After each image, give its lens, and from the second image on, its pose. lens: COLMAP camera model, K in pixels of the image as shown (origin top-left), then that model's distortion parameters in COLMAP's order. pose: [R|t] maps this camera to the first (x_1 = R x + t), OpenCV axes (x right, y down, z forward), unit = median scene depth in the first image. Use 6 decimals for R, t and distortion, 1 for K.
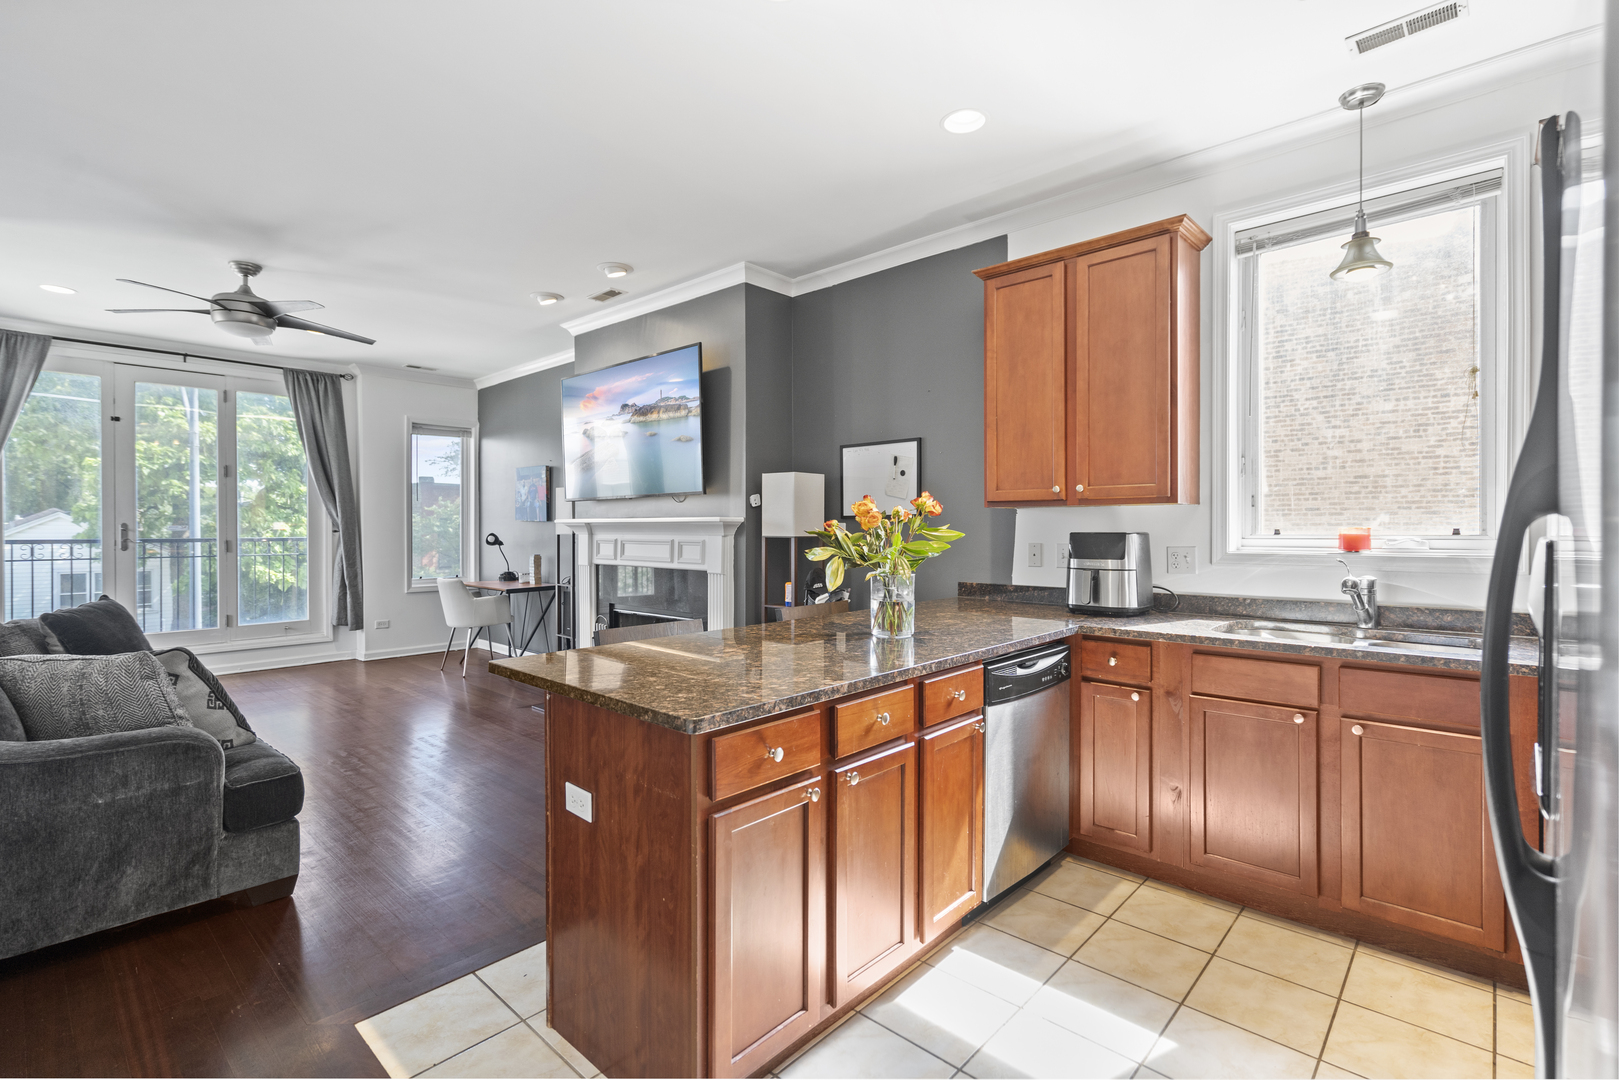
lens RADIAL K [[746.8, 0, 822.8], [0, 746.8, 534.0], [0, 0, 1]] dist [0.001242, -0.000318]
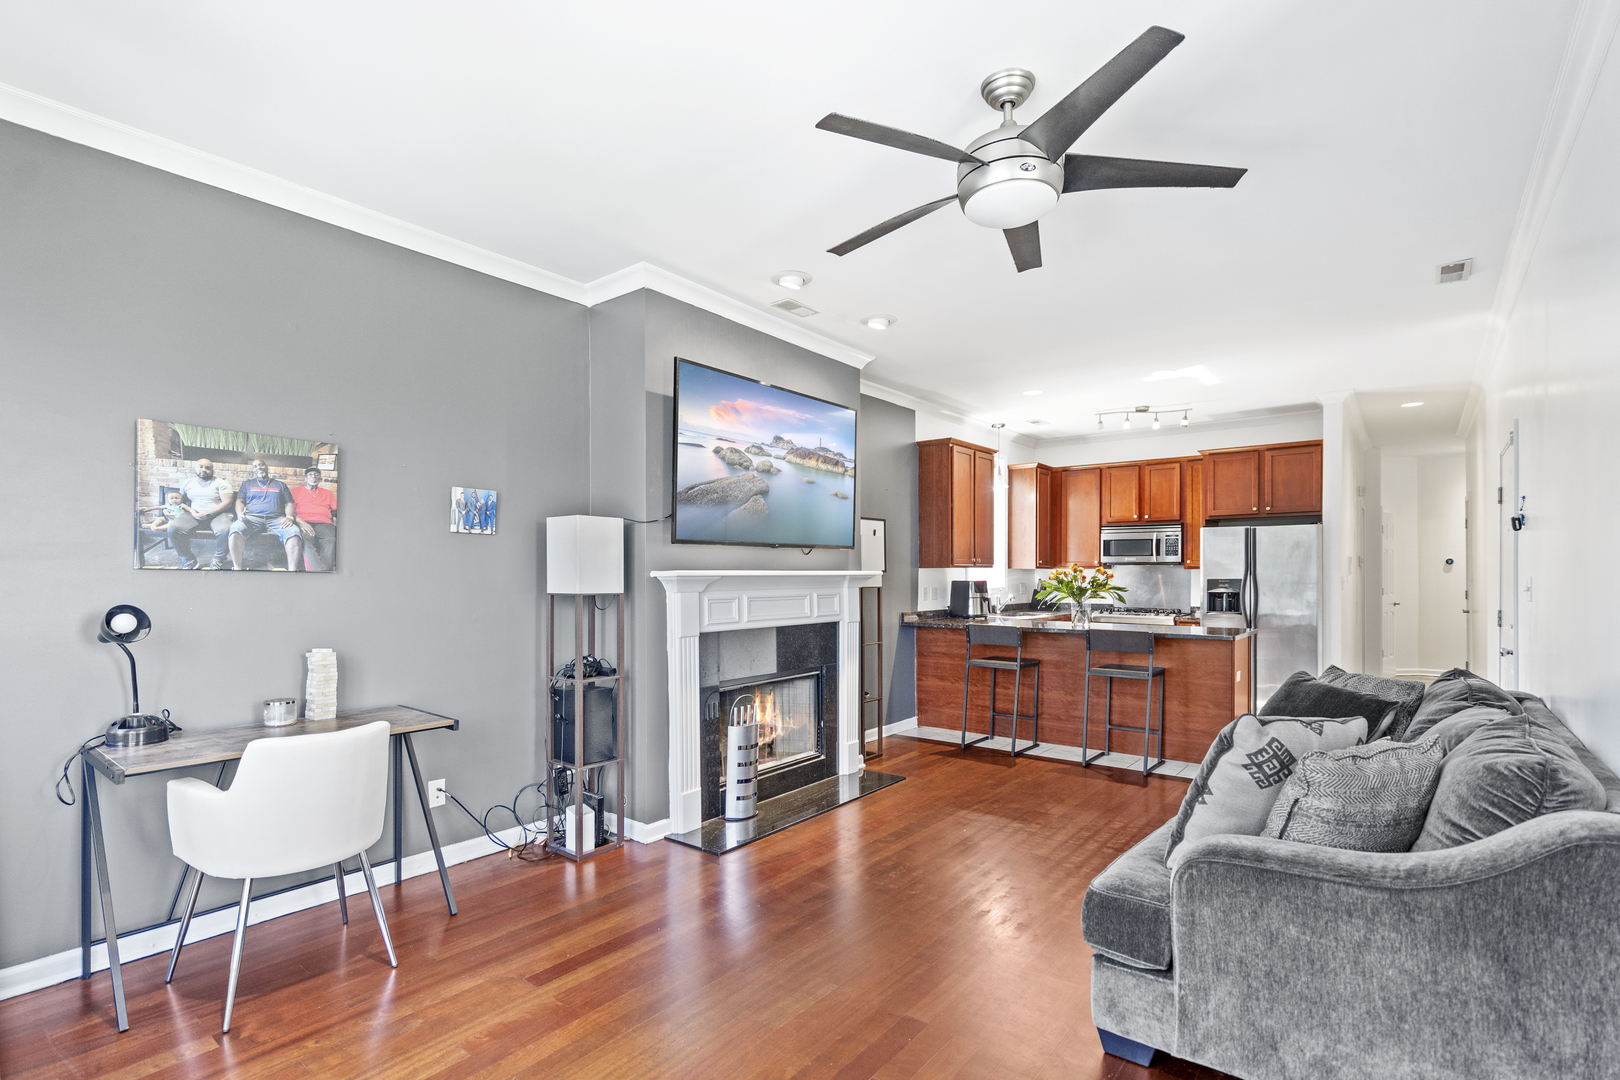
lens RADIAL K [[747.3, 0, 807.2], [0, 747.3, 582.6], [0, 0, 1]] dist [0.001242, -0.000318]
pose [[-0.053663, -0.010528, 0.998504, -1.459993], [0.013037, 0.999852, 0.011243, -0.022315], [-0.998474, 0.013621, -0.053518, 1.326715]]
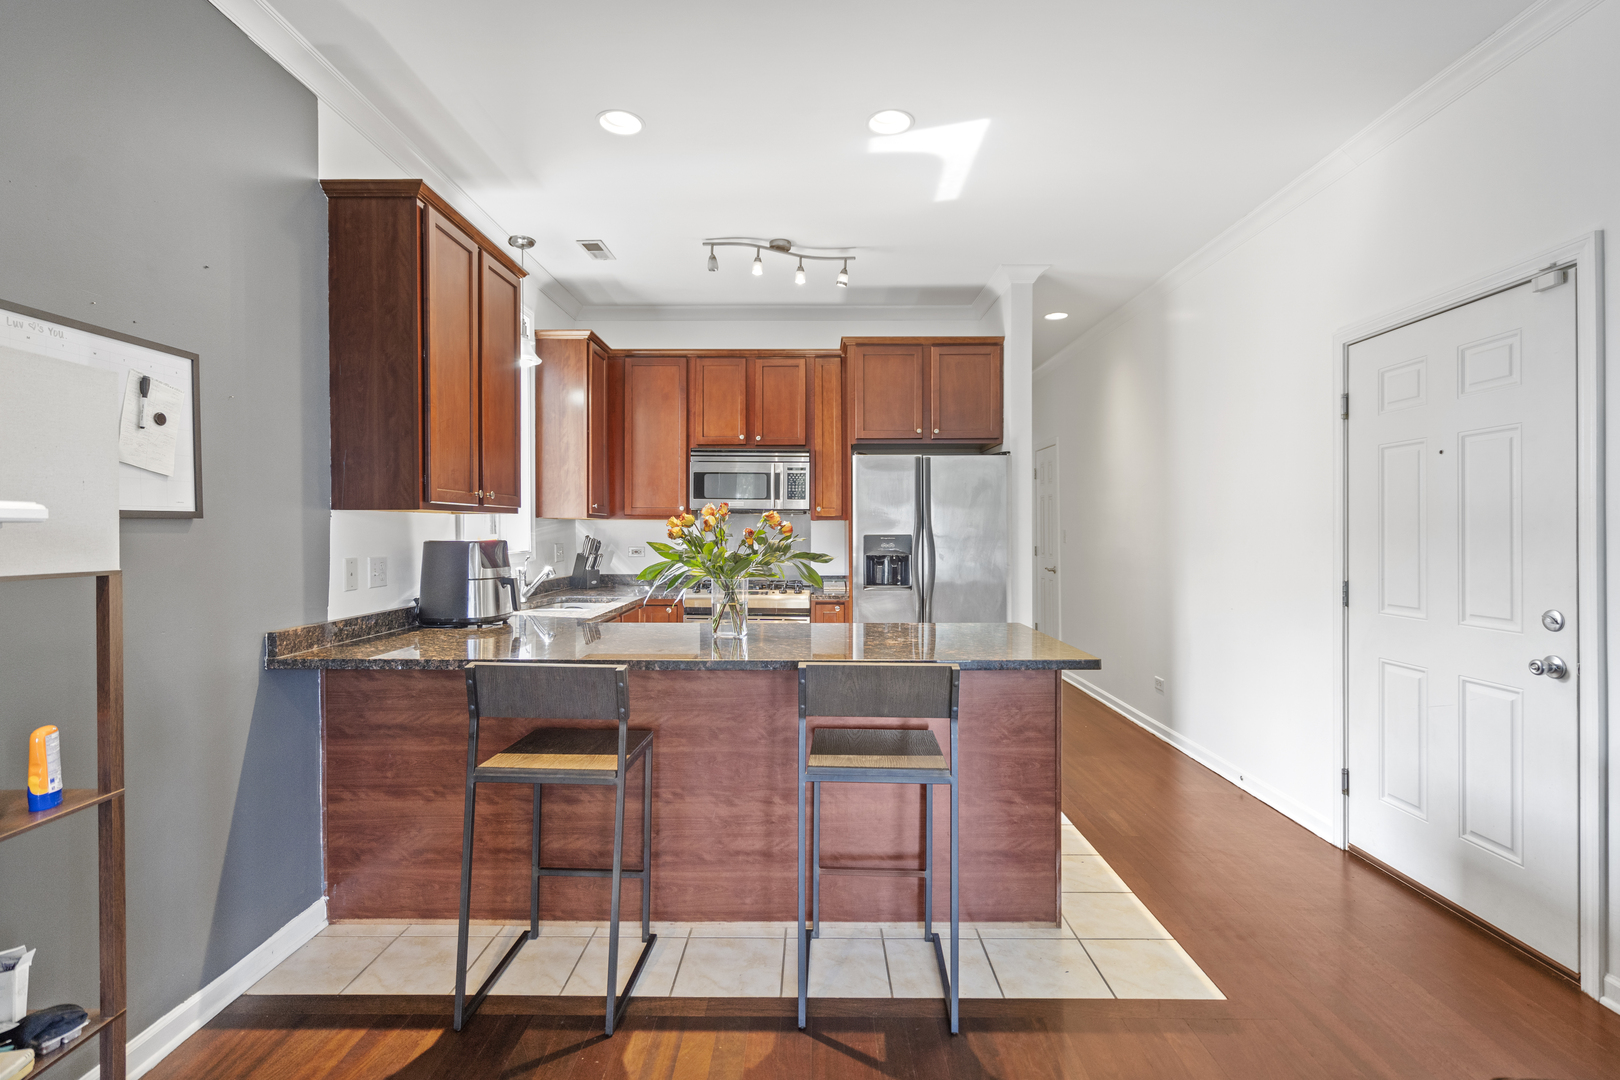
lens RADIAL K [[747.3, 0, 800.2], [0, 747.3, 533.9], [0, 0, 1]] dist [0.001242, -0.000318]
pose [[-0.652931, -0.003352, 0.757410, -0.532592], [0.009760, 0.999870, 0.012839, -0.015751], [-0.757355, 0.015775, -0.652813, 1.096086]]
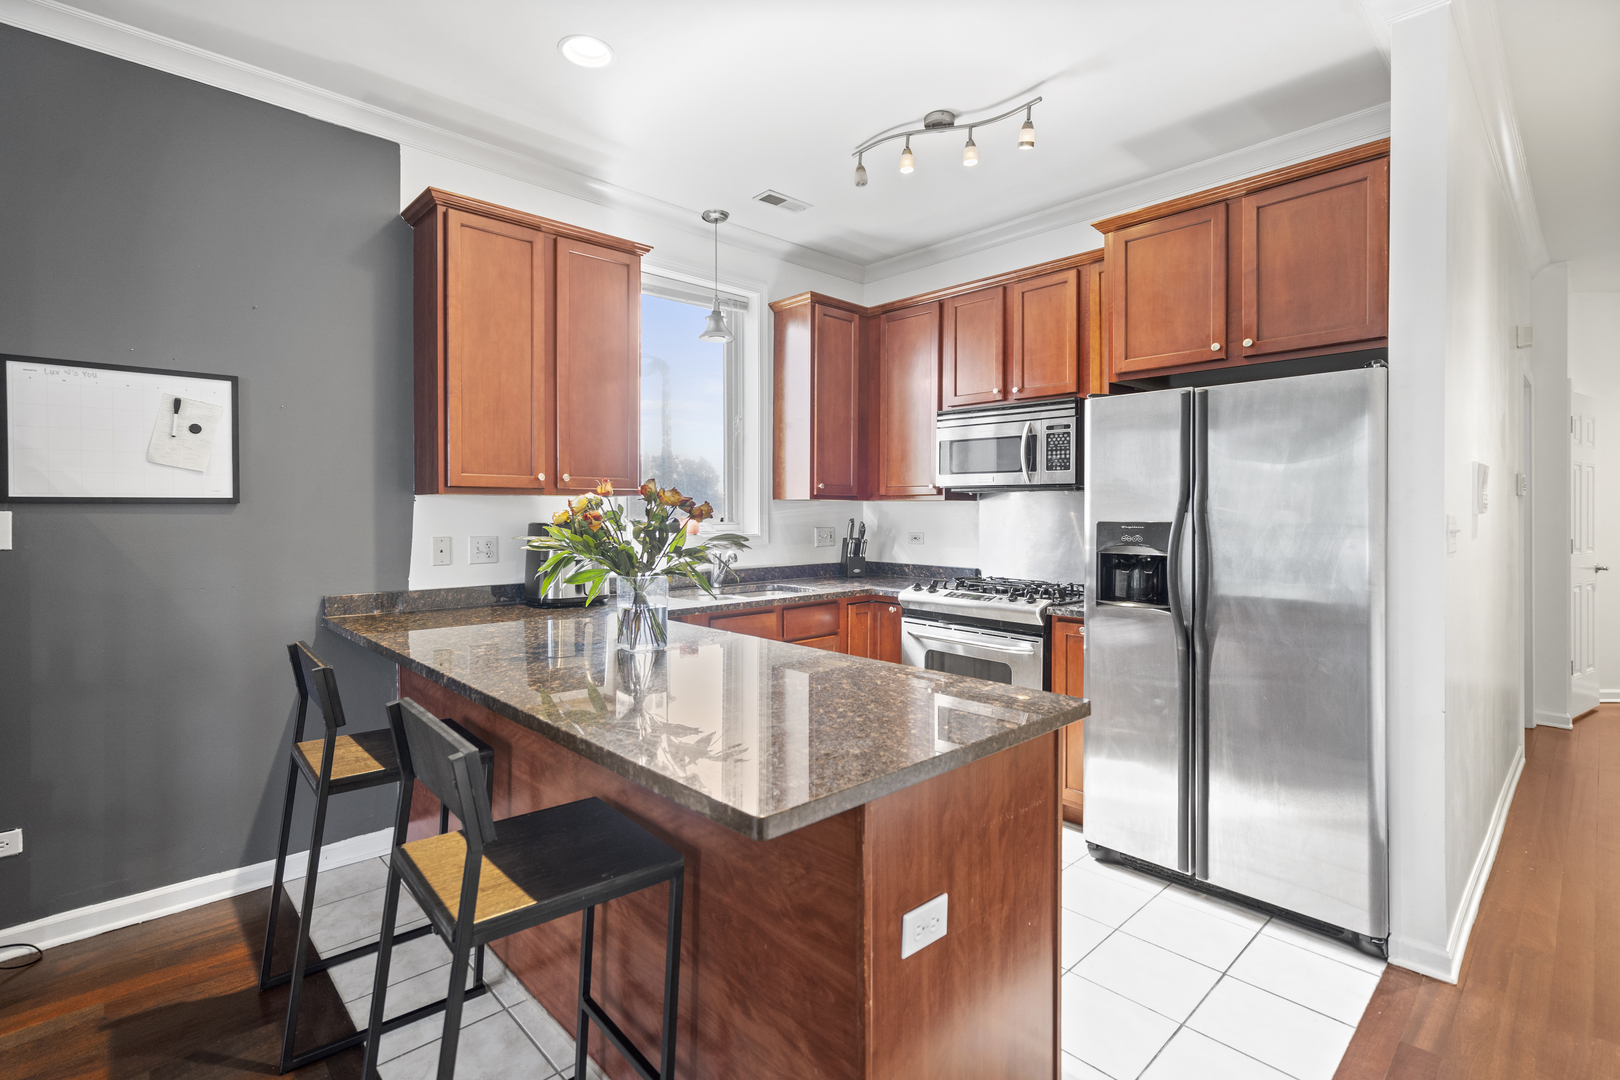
lens RADIAL K [[747.3, 0, 800.4], [0, 747.3, 517.4], [0, 0, 1]] dist [0.001242, -0.000318]
pose [[0.085370, -0.006944, 0.996325, -0.491921], [0.010414, 0.999927, 0.006077, -0.010120], [-0.996295, 0.009857, 0.085436, 0.508296]]
